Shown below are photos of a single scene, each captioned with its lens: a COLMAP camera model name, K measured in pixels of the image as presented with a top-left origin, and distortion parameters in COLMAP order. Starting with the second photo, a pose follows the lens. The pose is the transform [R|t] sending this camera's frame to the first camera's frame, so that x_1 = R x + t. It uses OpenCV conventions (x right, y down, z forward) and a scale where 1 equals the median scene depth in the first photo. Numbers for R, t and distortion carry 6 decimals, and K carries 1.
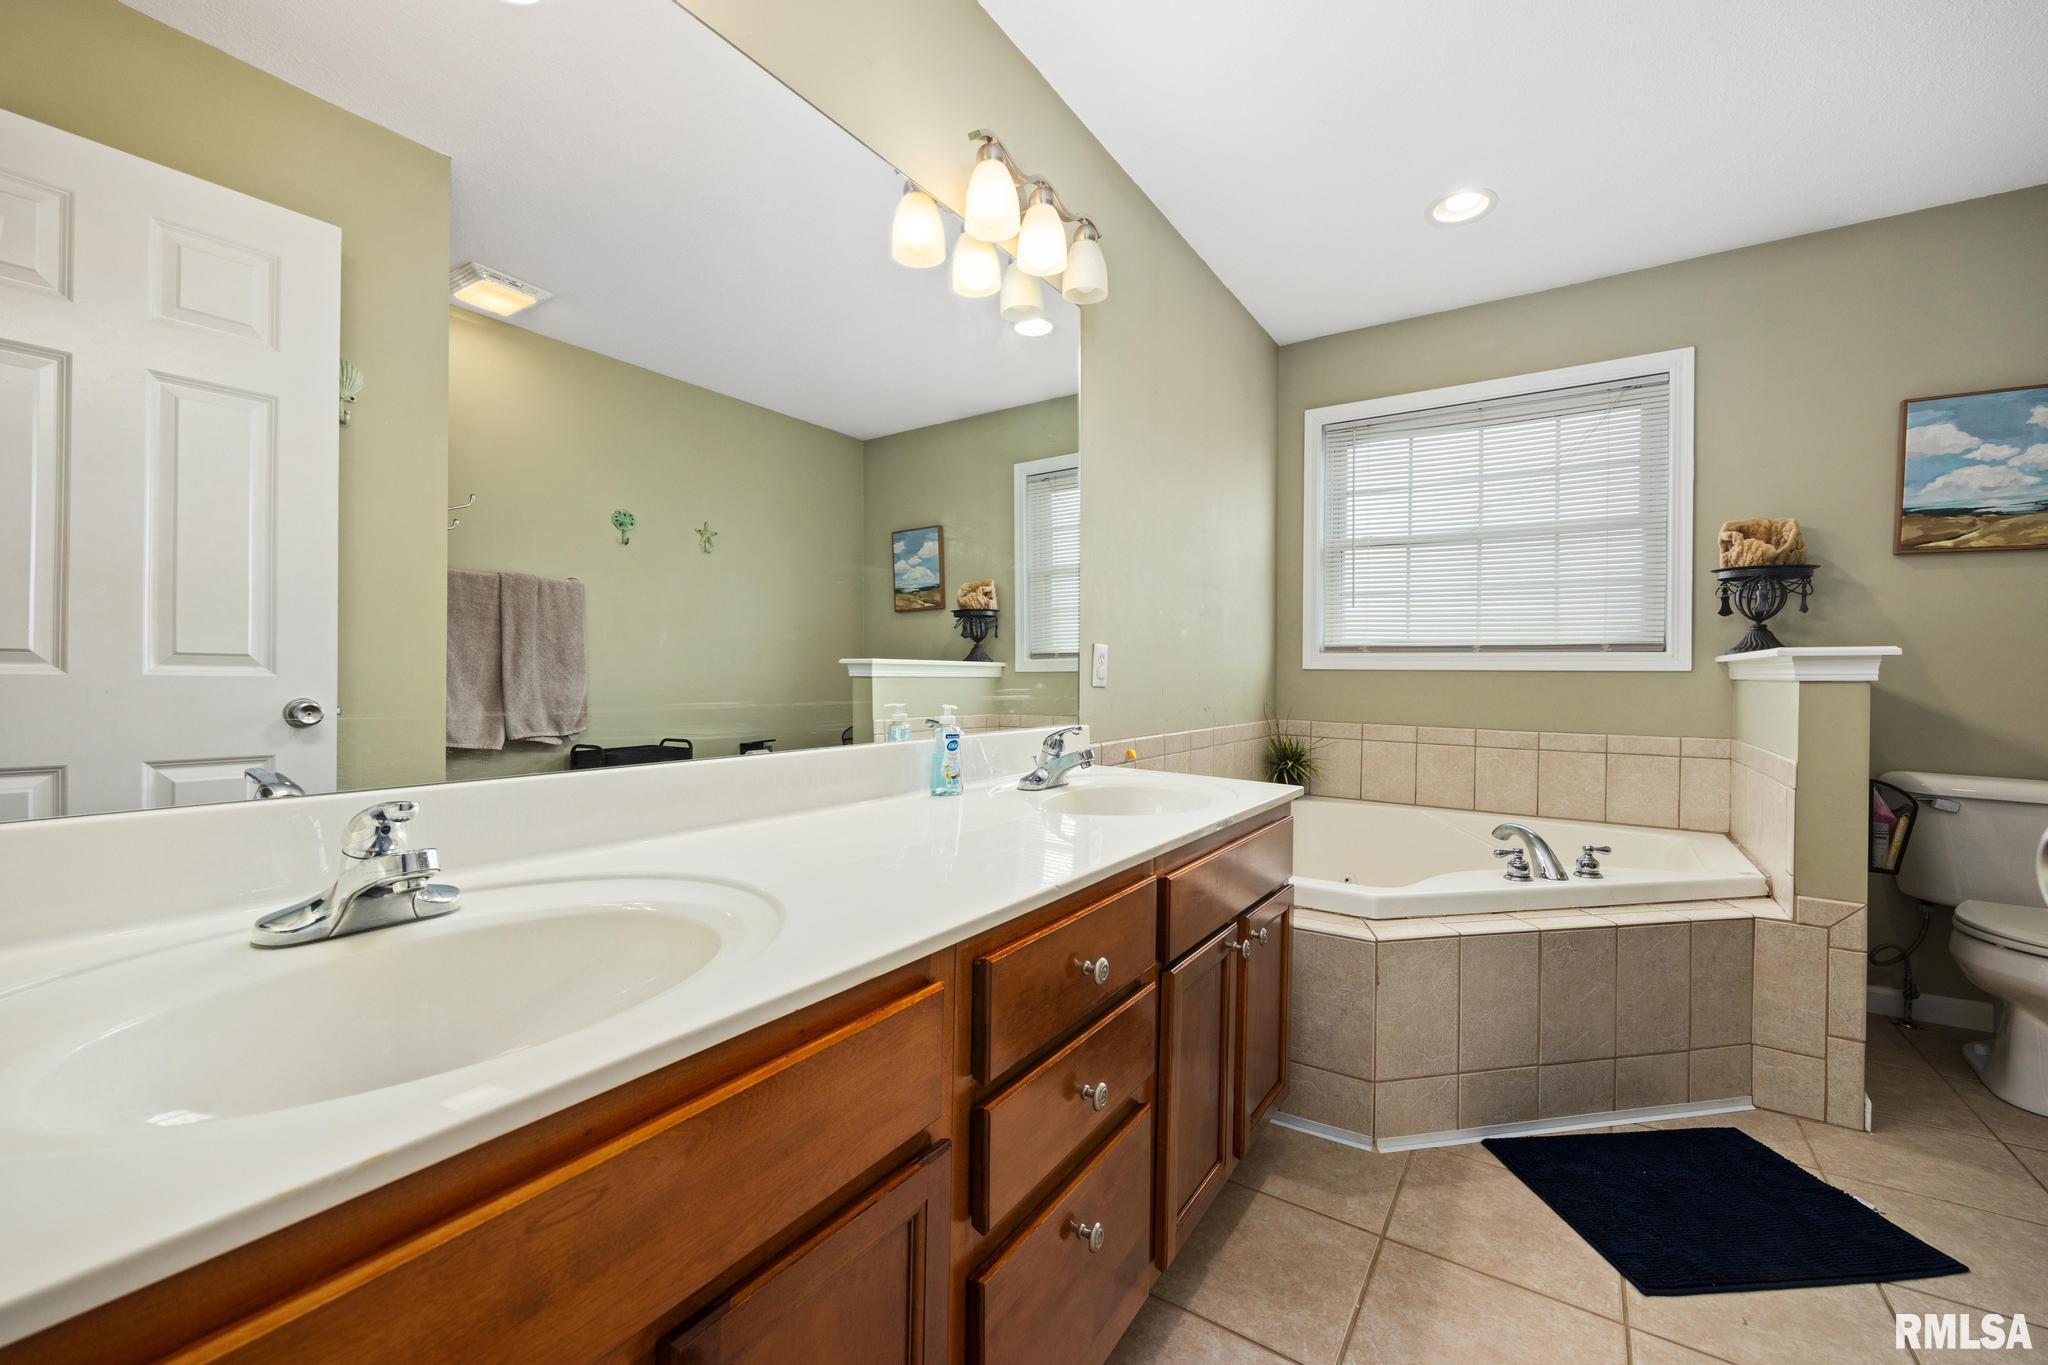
lens RADIAL K [[813.6, 0, 1048.7], [0, 813.6, 677.9], [0, 0, 1]] dist [-0.000863, -0.000288]
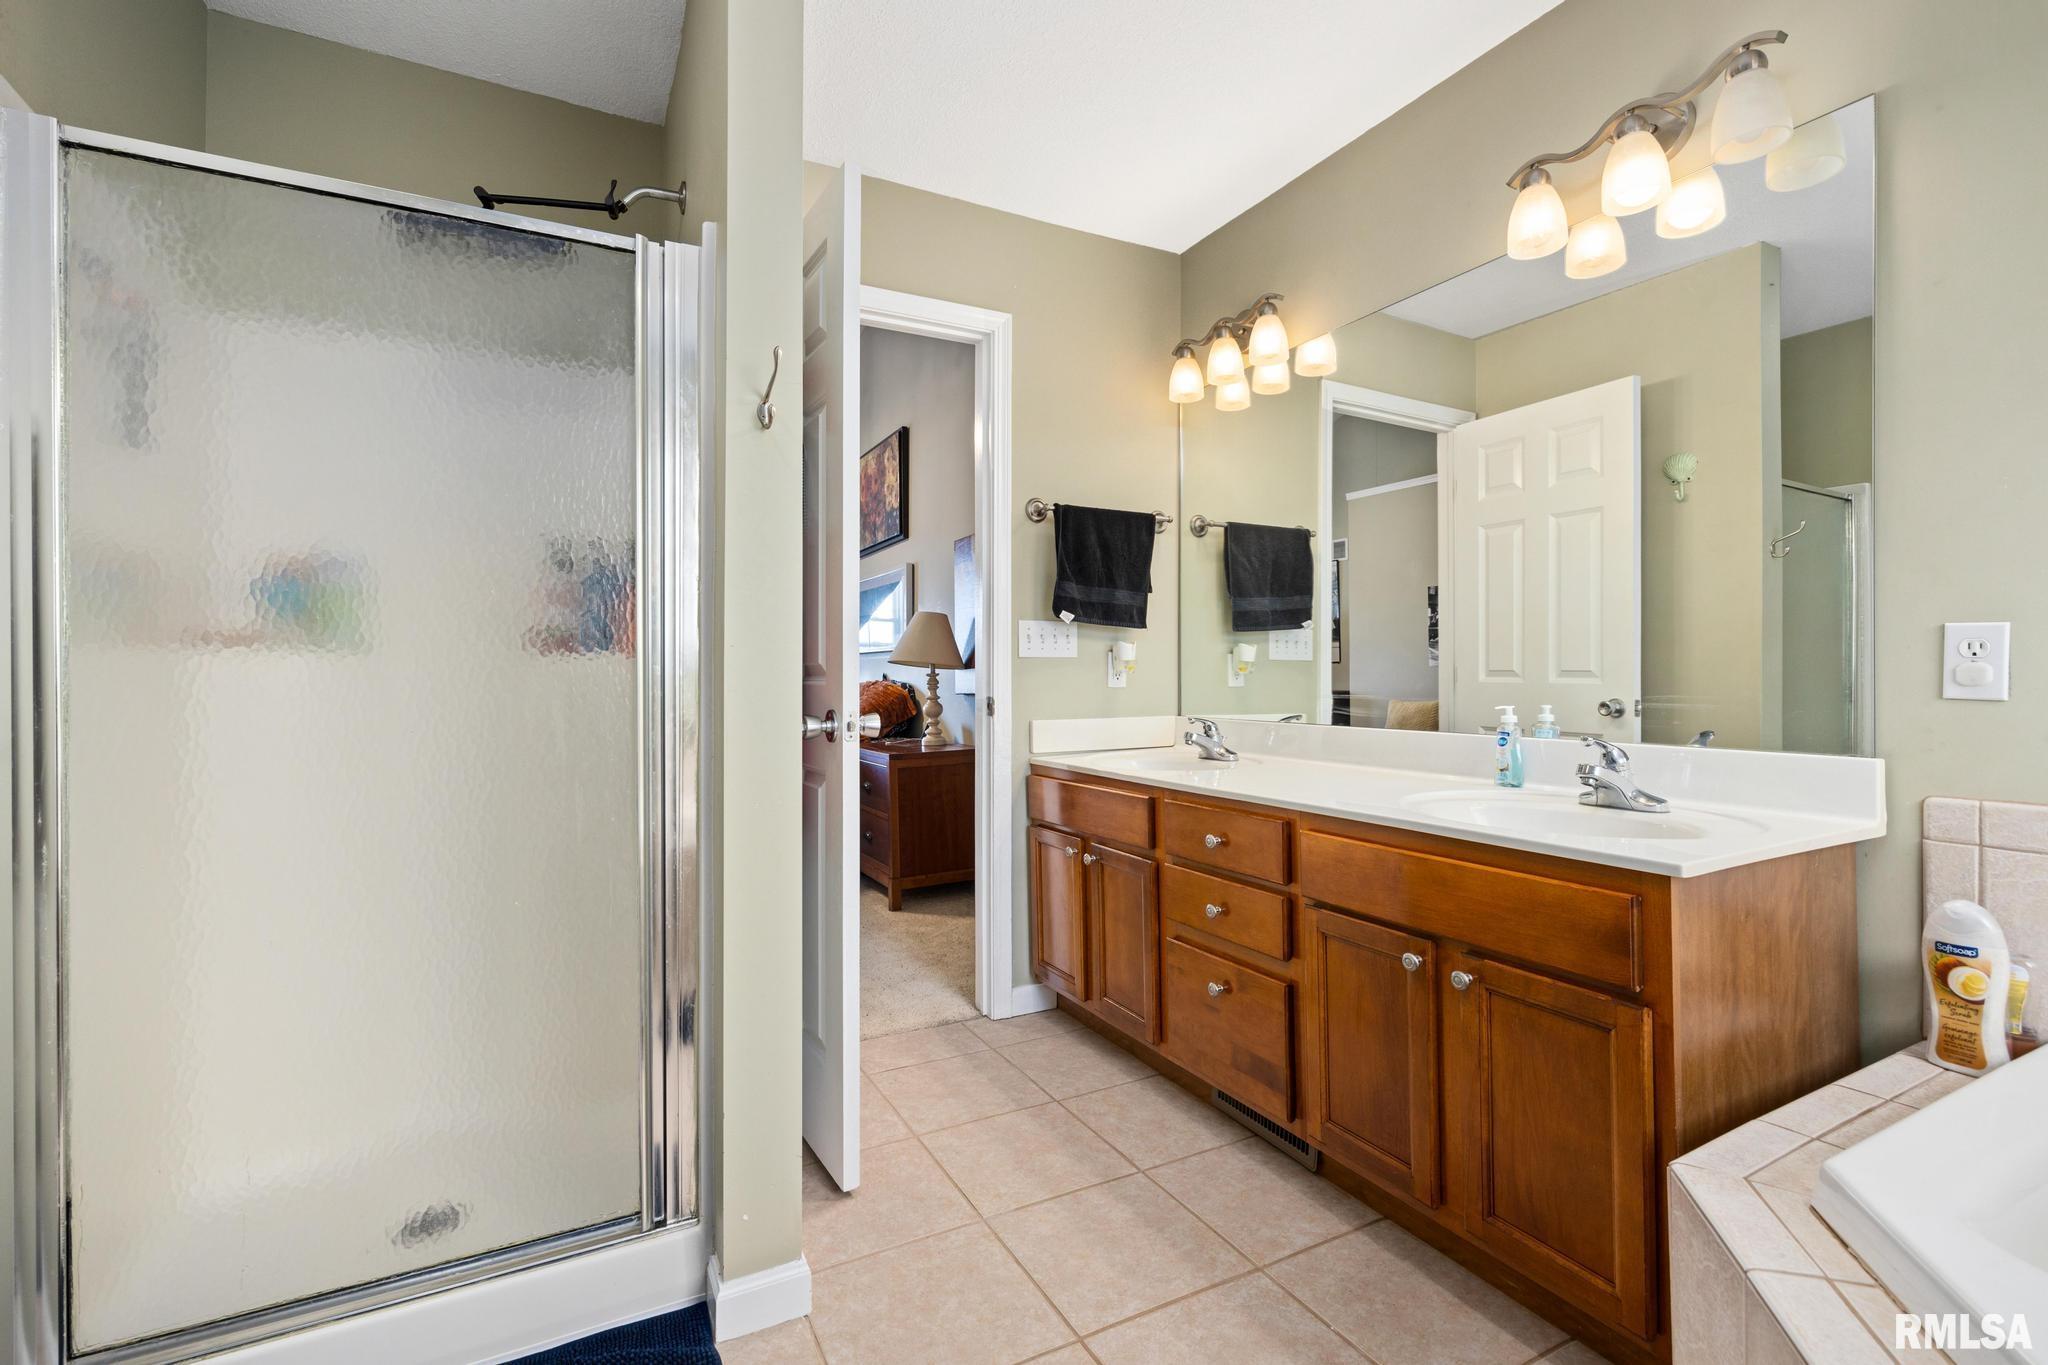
lens RADIAL K [[902.1, 0, 1024.0], [0, 902.1, 682.5], [0, 0, 1]] dist [-0.019351, 0.000258]
pose [[-0.497689, -0.006408, -0.867332, 0.641051], [-0.006171, 0.999974, -0.003847, 0.005136], [0.867334, 0.003438, -0.497716, 0.520775]]
